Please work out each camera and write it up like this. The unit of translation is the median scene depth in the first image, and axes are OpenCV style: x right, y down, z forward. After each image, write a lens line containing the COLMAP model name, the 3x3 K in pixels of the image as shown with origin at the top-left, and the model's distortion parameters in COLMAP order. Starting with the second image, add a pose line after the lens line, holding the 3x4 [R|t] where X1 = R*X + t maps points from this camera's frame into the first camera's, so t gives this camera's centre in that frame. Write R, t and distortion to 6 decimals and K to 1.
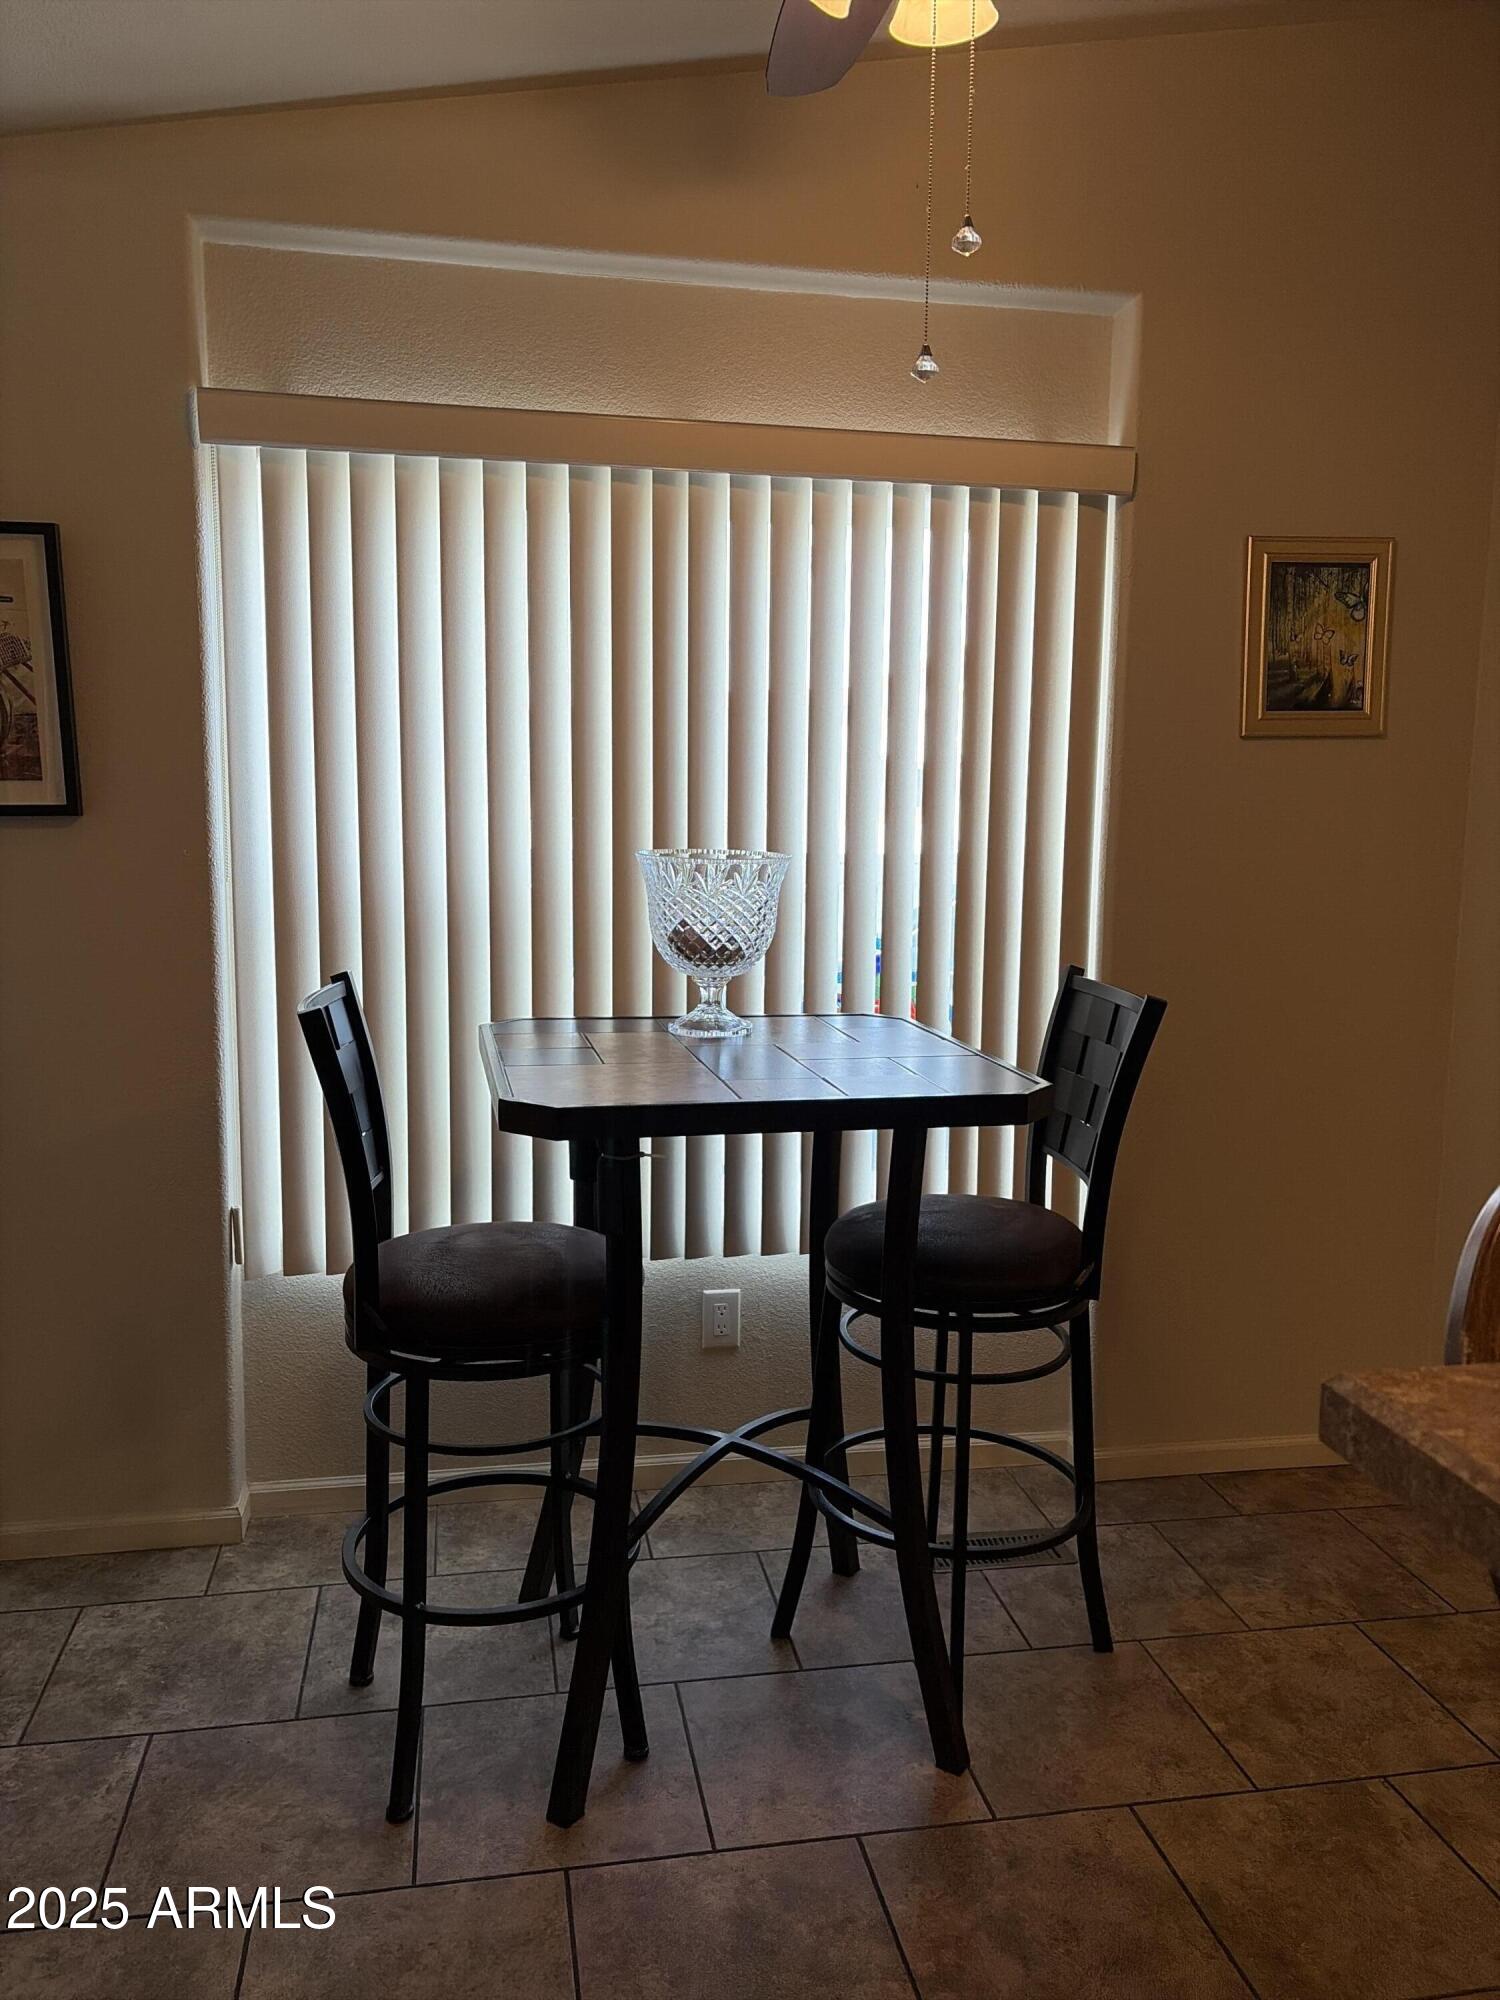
lens RADIAL K [[1494.6, 0, 750.0], [0, 1494.6, 1000.0], [0, 0, 1]] dist [0.044298, -0.049311]
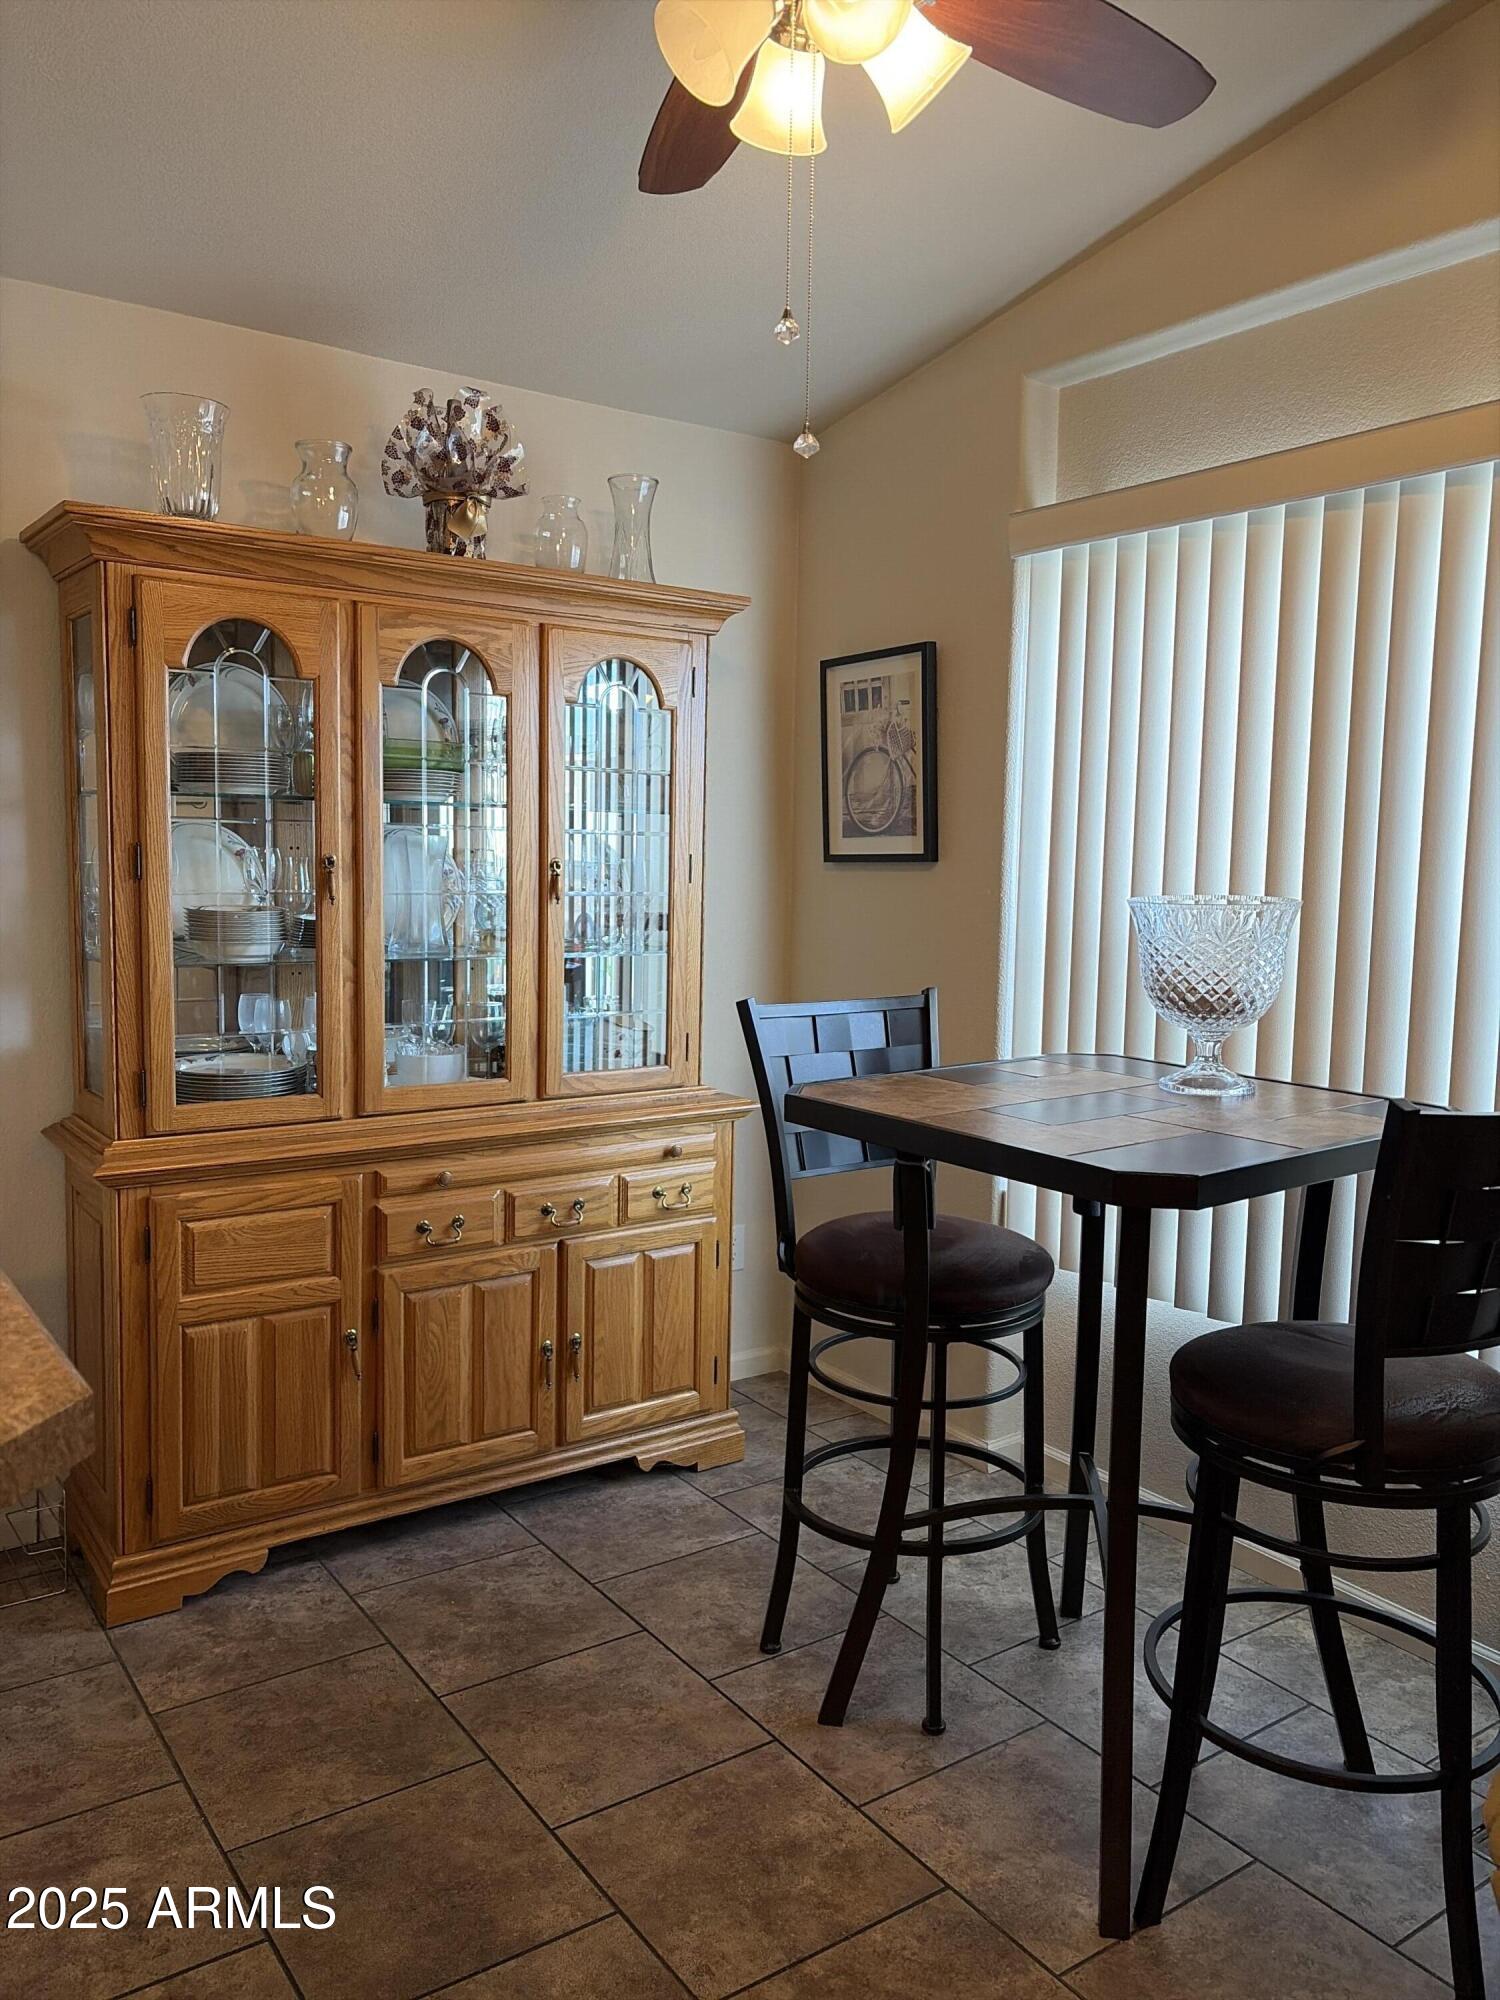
lens RADIAL K [[1524.6, 0, 750.0], [0, 1524.6, 1000.0], [0, 0, 1]] dist [0.050993, -0.013727]
pose [[0.411074, 0.084525, -0.907675, 0.722421], [-0.131781, 0.990743, 0.032579, -0.026815], [0.902026, 0.106222, 0.418408, 0.326306]]
